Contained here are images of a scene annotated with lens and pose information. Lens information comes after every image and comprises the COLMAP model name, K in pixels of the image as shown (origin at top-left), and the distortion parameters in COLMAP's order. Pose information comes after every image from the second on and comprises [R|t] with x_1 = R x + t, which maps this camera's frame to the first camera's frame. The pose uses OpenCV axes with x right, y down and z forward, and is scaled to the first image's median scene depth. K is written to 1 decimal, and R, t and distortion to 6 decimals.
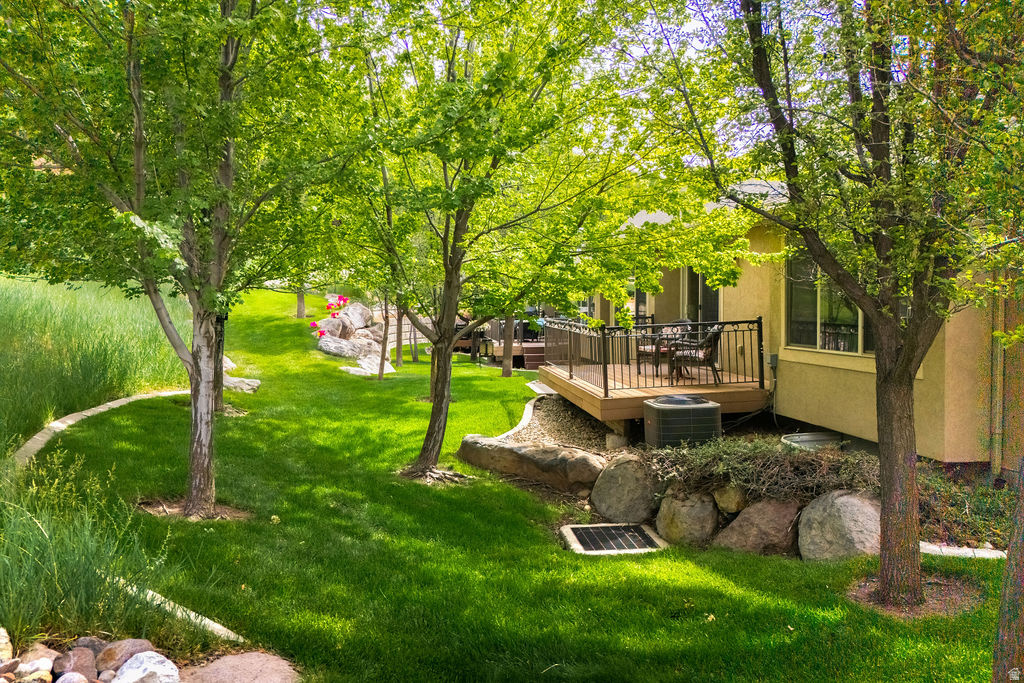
lens RADIAL K [[733.1, 0, 512.0], [0, 733.1, 341.5], [0, 0, 1]] dist [0.033644, -0.003569]
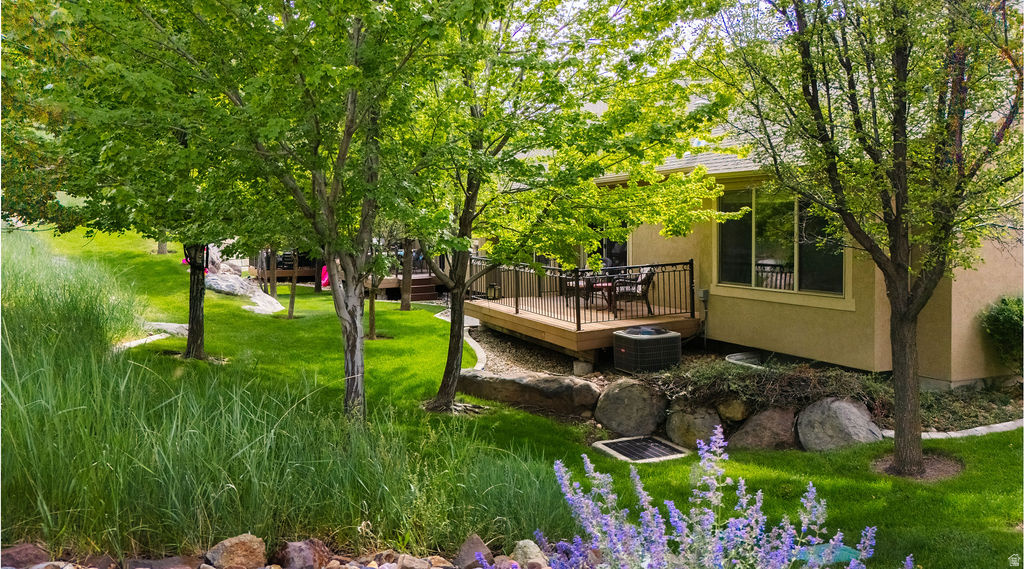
lens RADIAL K [[728.8, 0, 512.5], [0, 728.8, 256.8], [0, 0, 1]] dist [0.045004, 0.001565]
pose [[0.957791, -0.011844, 0.287222, -0.367569], [0.014704, 0.999861, -0.007803, -0.040512], [-0.287089, 0.011697, 0.957832, -0.095230]]
